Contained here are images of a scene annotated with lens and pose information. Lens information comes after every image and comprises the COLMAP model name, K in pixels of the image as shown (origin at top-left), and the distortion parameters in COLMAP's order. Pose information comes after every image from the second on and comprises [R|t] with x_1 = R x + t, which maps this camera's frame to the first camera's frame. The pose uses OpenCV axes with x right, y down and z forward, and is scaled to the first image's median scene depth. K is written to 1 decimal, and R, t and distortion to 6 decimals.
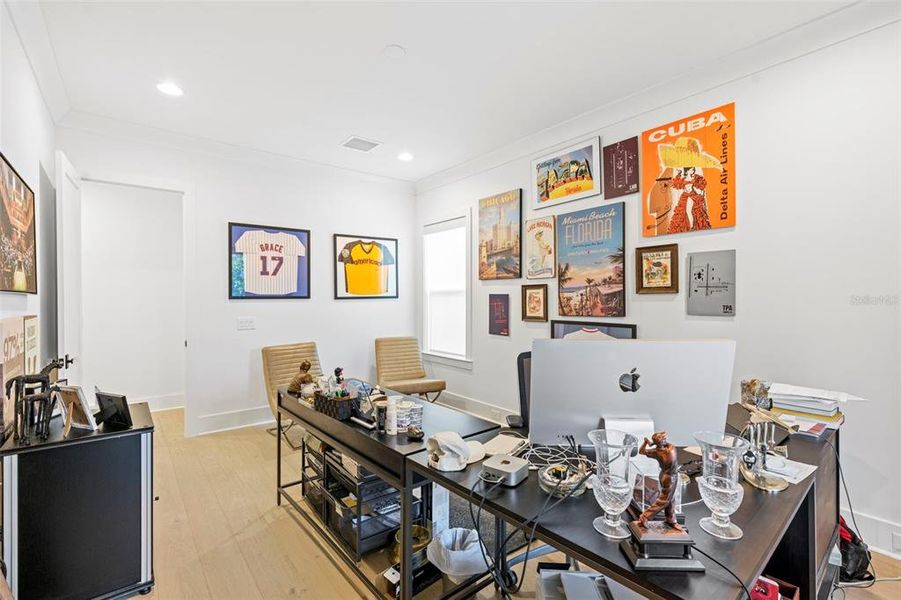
lens RADIAL K [[403.6, 0, 448.0], [0, 403.6, 296.2], [0, 0, 1]] dist [0.010229, 0.000007]
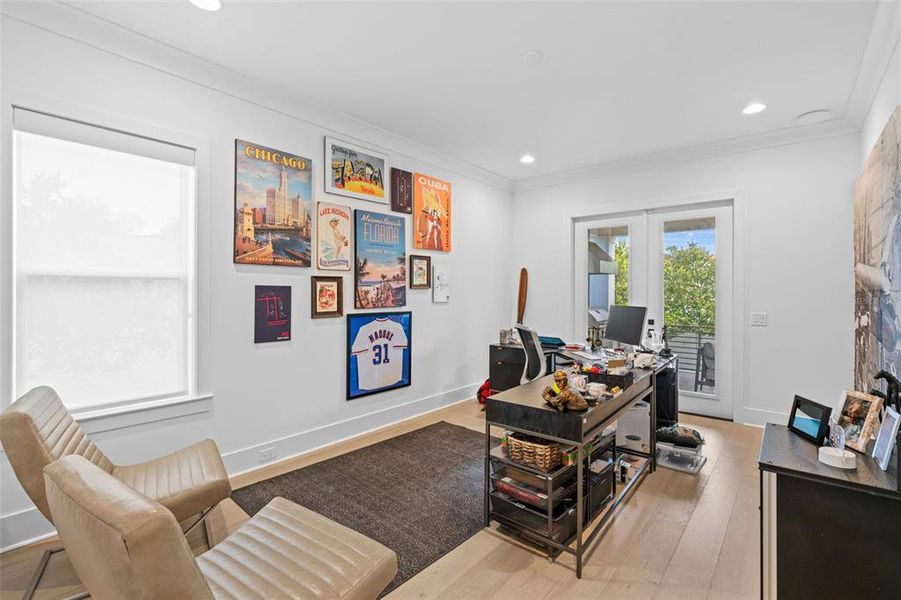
lens RADIAL K [[403.6, 0, 448.0], [0, 403.6, 296.2], [0, 0, 1]] dist [0.010229, 0.000007]
pose [[-0.178451, -0.002254, 0.983946, -0.769849], [-0.000253, 0.999997, 0.002245, 0.014192], [-0.983949, 0.000152, -0.178451, 0.967084]]
